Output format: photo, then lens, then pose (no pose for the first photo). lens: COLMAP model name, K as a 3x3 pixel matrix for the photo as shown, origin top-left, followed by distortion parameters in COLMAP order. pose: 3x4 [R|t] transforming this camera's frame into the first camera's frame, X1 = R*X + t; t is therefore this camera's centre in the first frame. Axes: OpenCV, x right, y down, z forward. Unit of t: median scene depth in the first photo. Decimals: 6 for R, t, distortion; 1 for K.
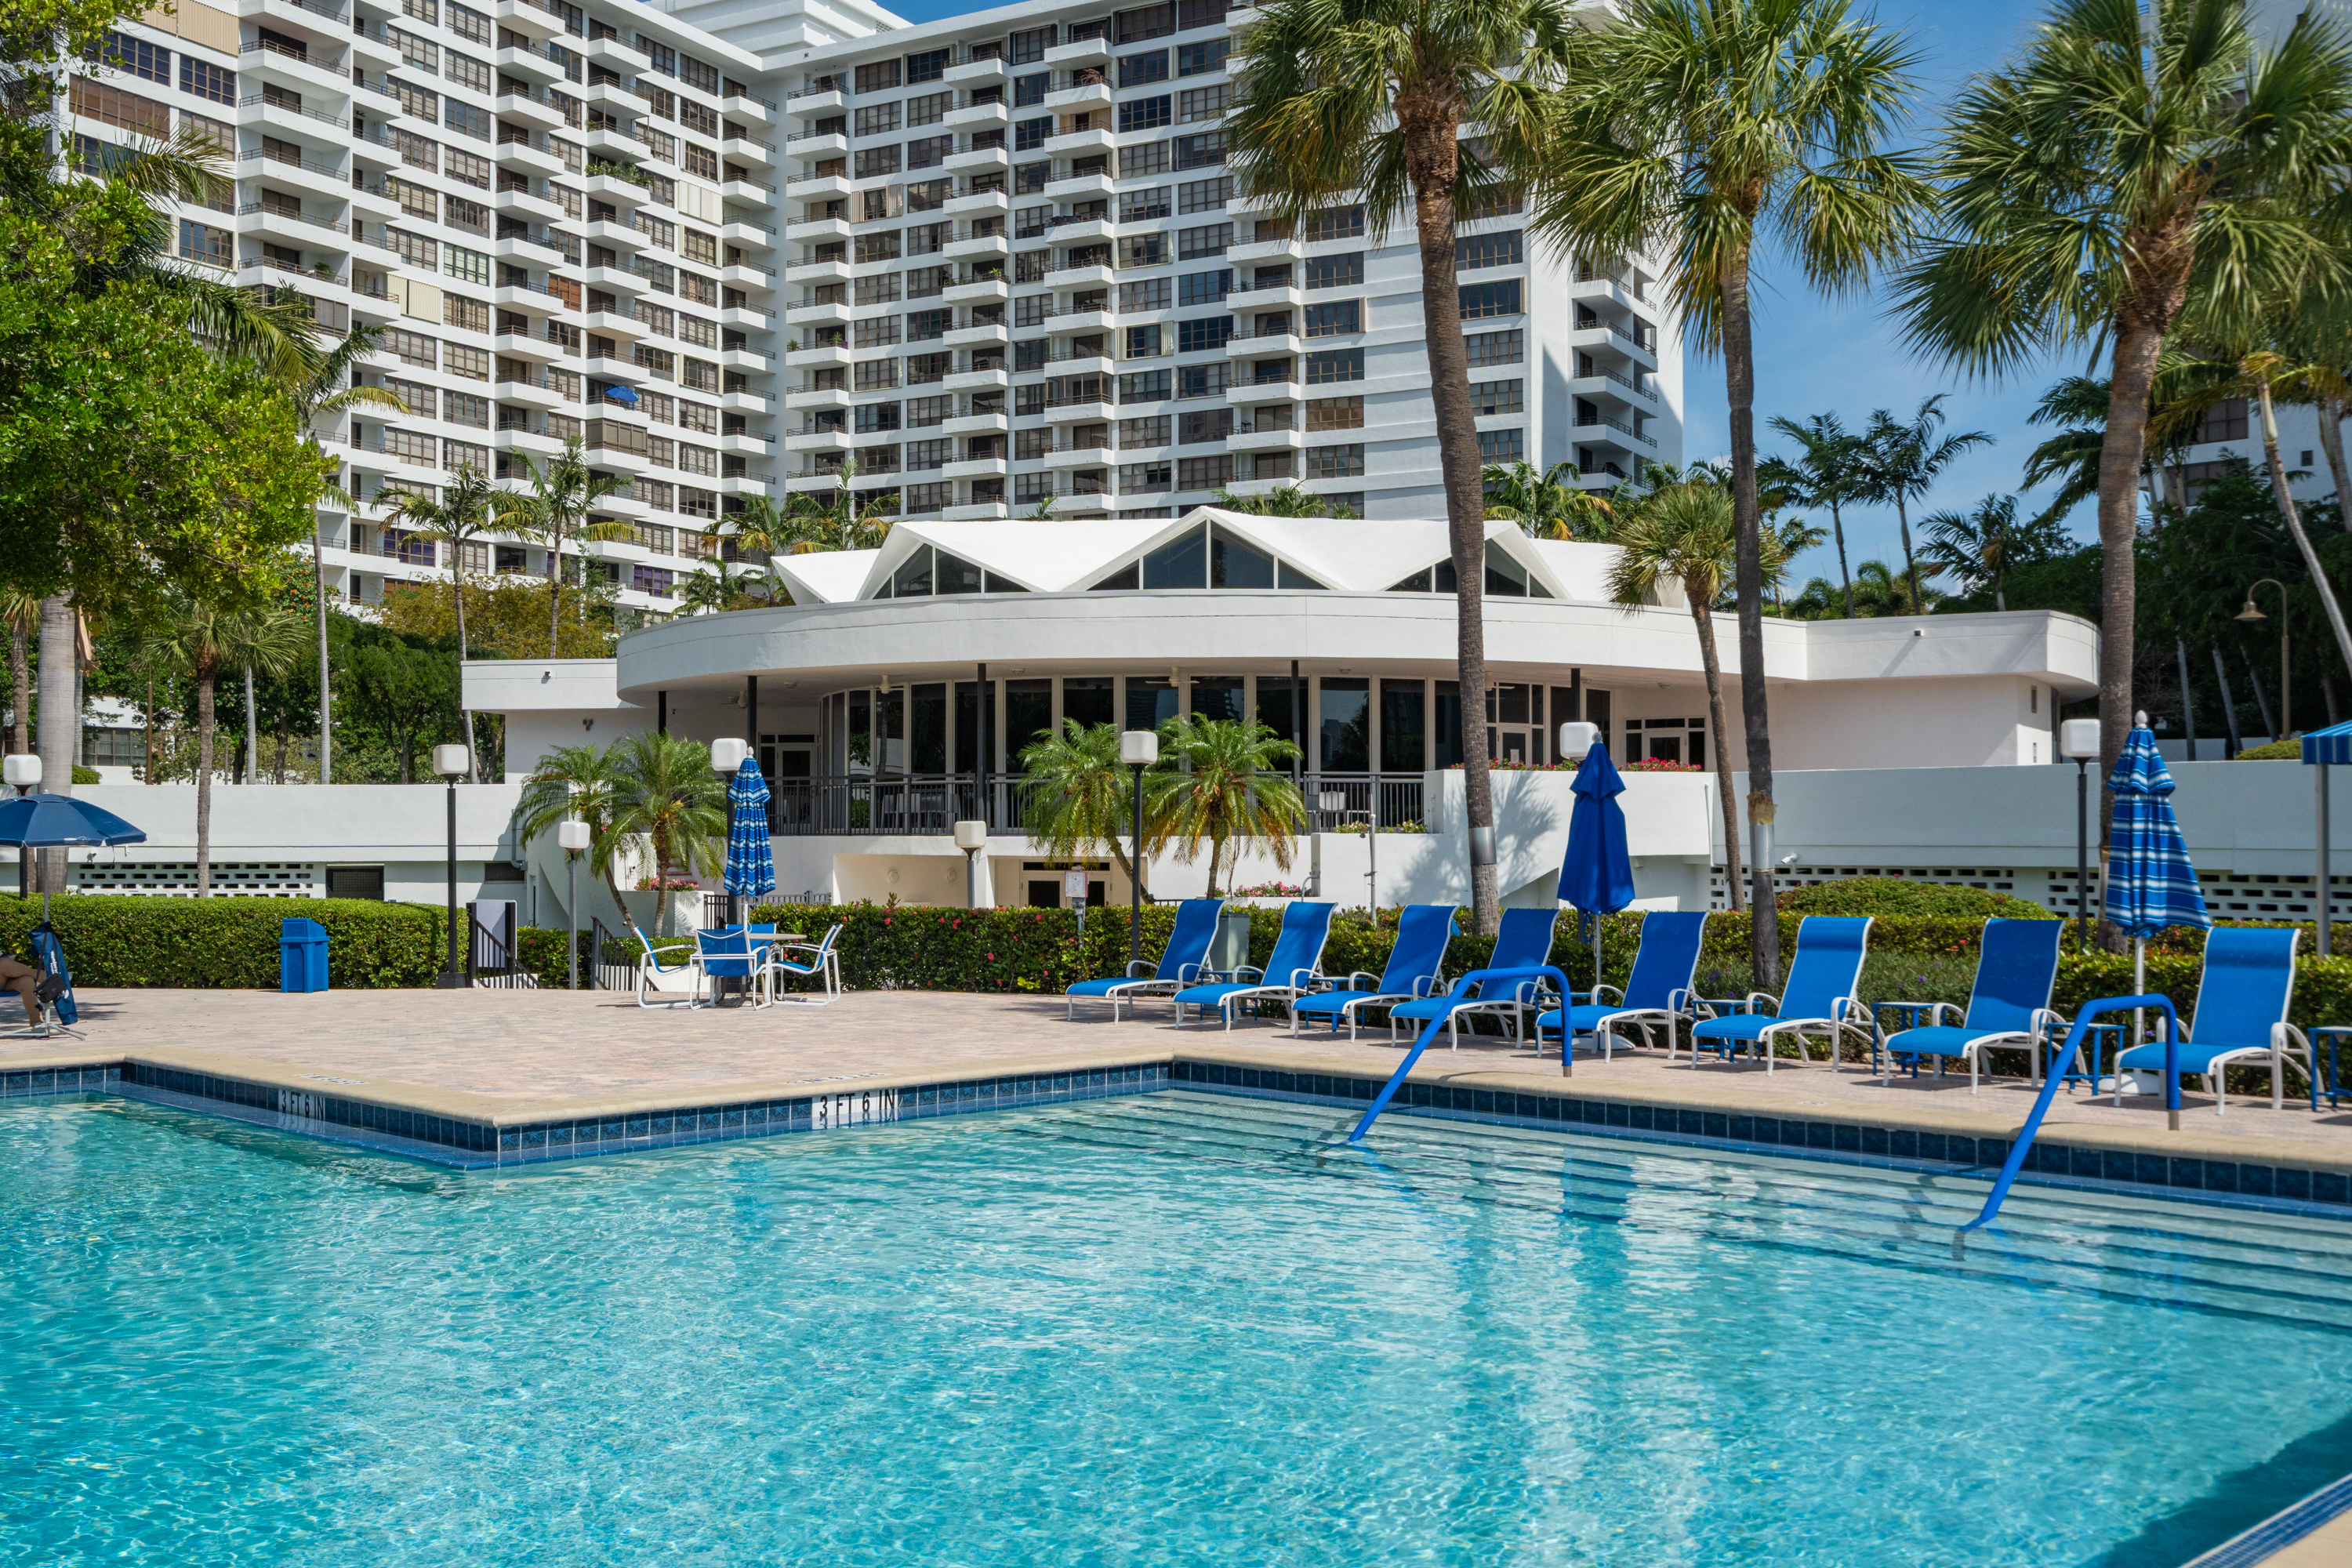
lens RADIAL K [[2338.0, 0, 1176.0], [0, 2338.0, 784.0], [0, 0, 1]] dist [-0.016484, 0.003427]
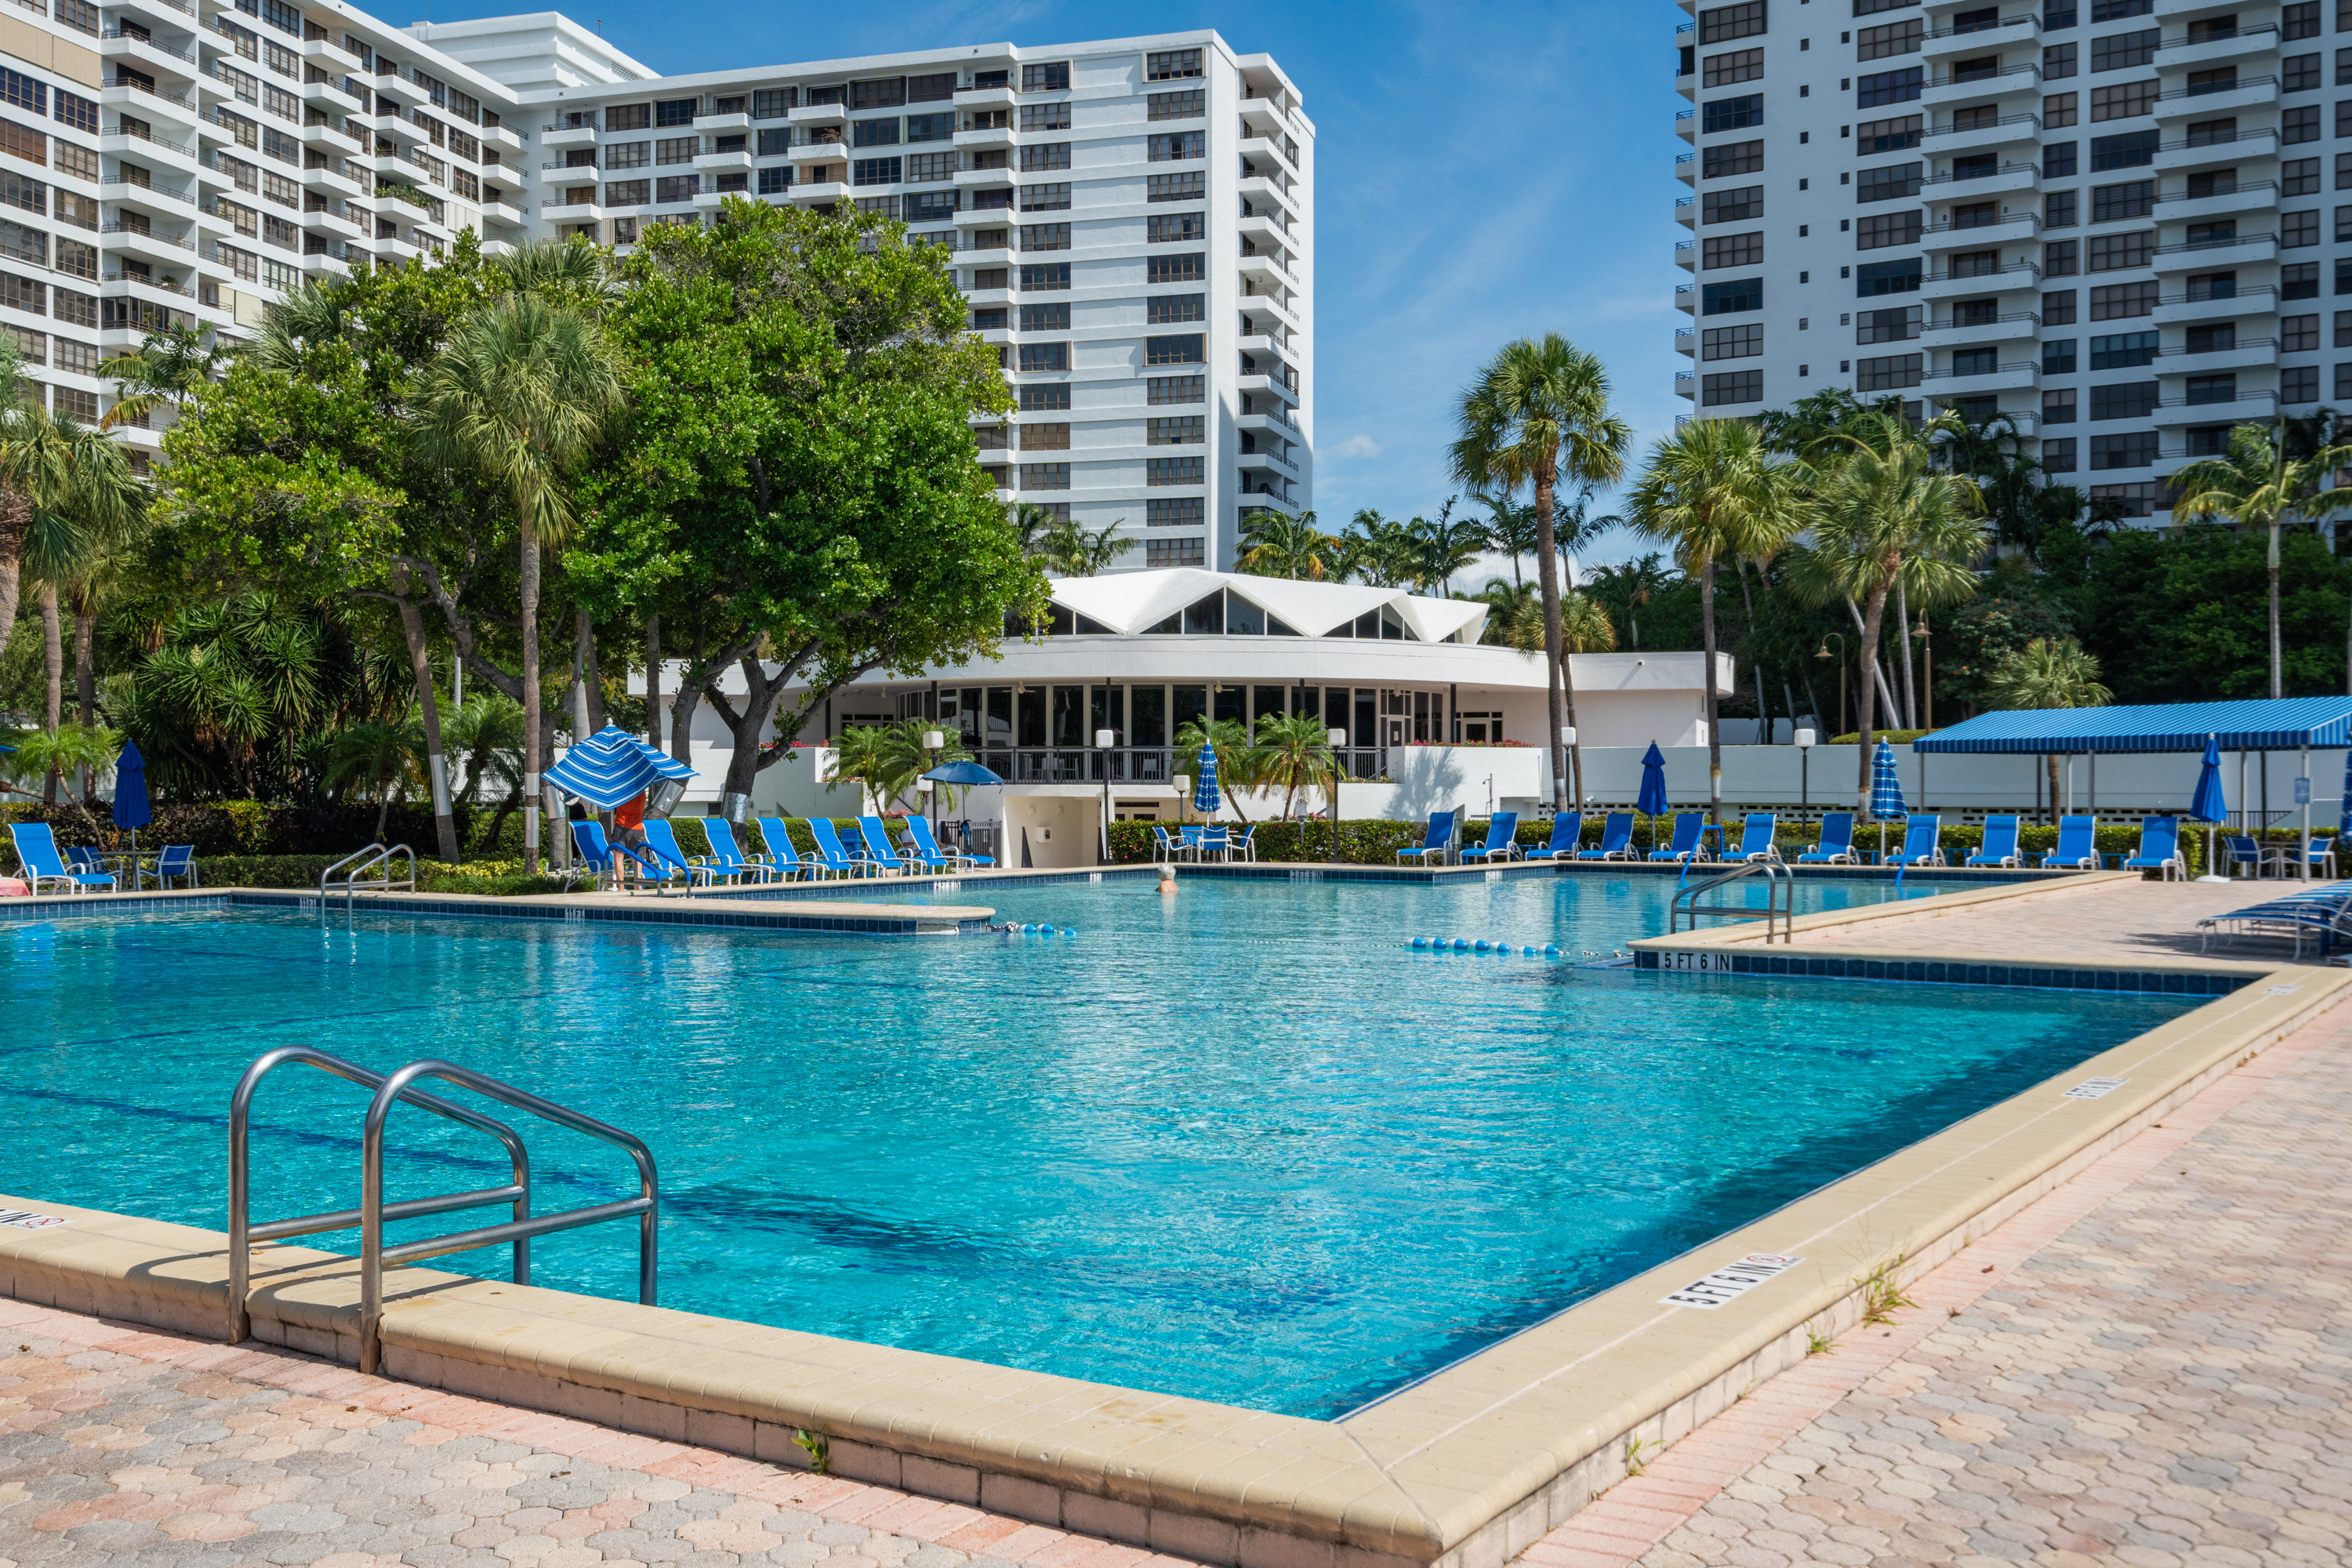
lens RADIAL K [[2338.0, 0, 1176.0], [0, 2338.0, 784.0], [0, 0, 1]] dist [-0.016484, 0.003427]
pose [[0.976373, 0.002821, 0.216074, -0.123743], [-0.006895, 0.999812, 0.018105, -0.002446], [-0.215983, -0.019167, 0.976209, -0.186942]]
